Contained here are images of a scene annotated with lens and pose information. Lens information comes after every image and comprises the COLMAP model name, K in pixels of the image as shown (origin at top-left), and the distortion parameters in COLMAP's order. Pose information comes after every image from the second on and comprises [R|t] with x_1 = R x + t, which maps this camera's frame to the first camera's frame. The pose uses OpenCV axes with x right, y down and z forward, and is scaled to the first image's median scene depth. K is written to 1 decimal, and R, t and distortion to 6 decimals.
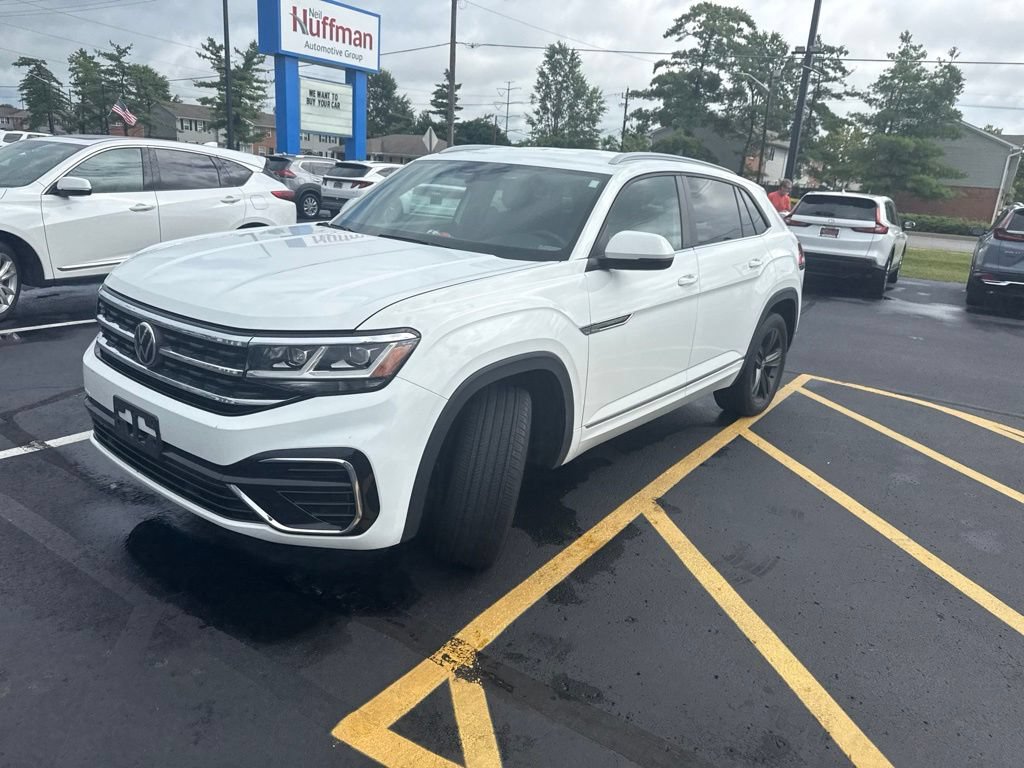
lens RADIAL K [[728.5, 0, 511.5], [0, 728.5, 381.8], [0, 0, 1]] dist [0.022921, -0.029061]
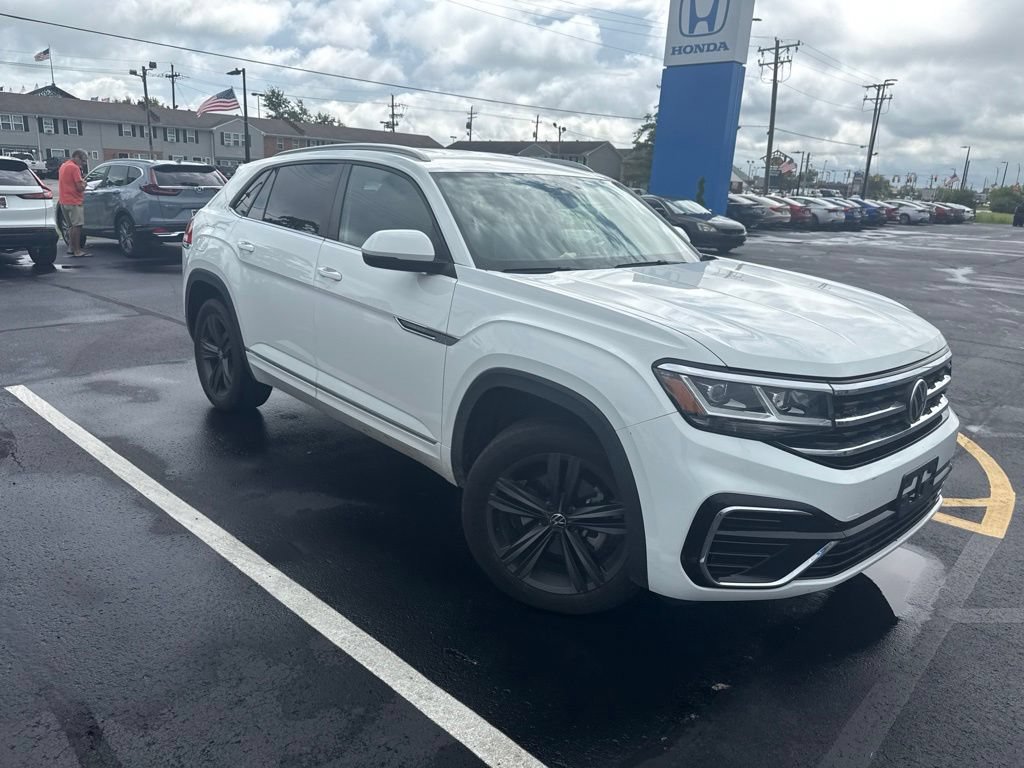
lens RADIAL K [[728.5, 0, 505.7], [0, 728.5, 382.9], [0, 0, 1]] dist [0.022921, -0.029061]
pose [[0.152750, -0.322993, 0.933993, -0.582376], [0.241337, 0.928662, 0.281680, -0.188714], [-0.958344, 0.182380, 0.219803, 0.511800]]
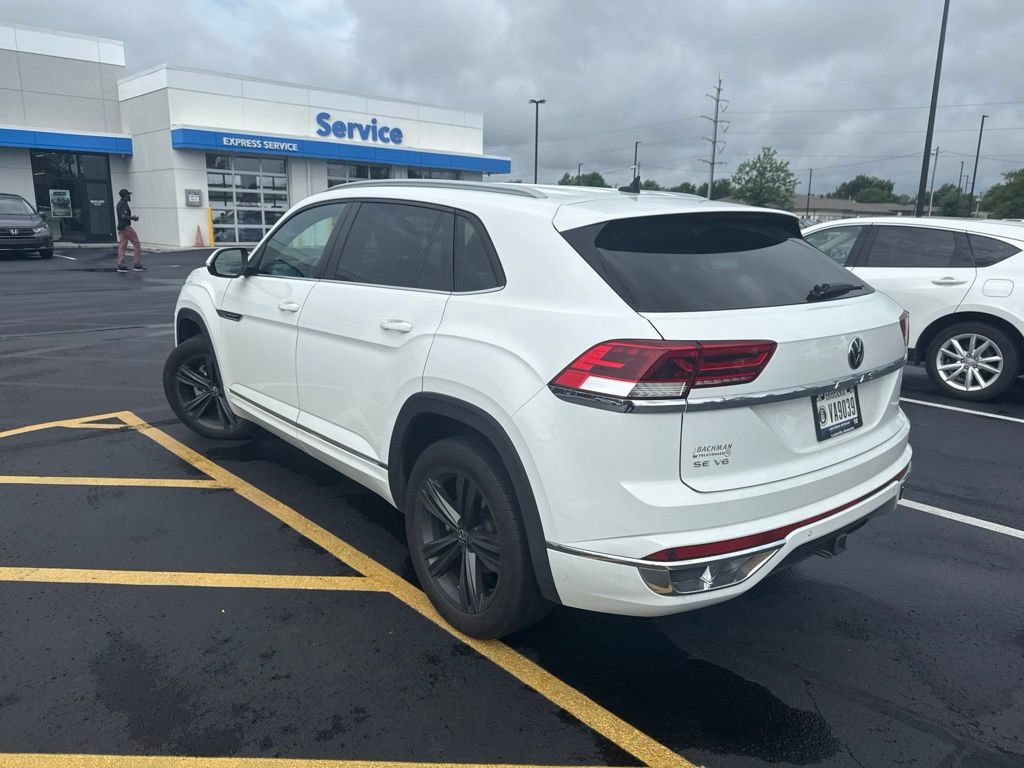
lens RADIAL K [[728.5, 0, 490.6], [0, 728.5, 371.1], [0, 0, 1]] dist [0.022921, -0.029061]
pose [[-0.221002, 0.128542, -0.966765, 0.643897], [-0.306777, 0.931796, 0.194021, -0.188733], [0.925768, 0.339460, -0.166495, 0.824184]]
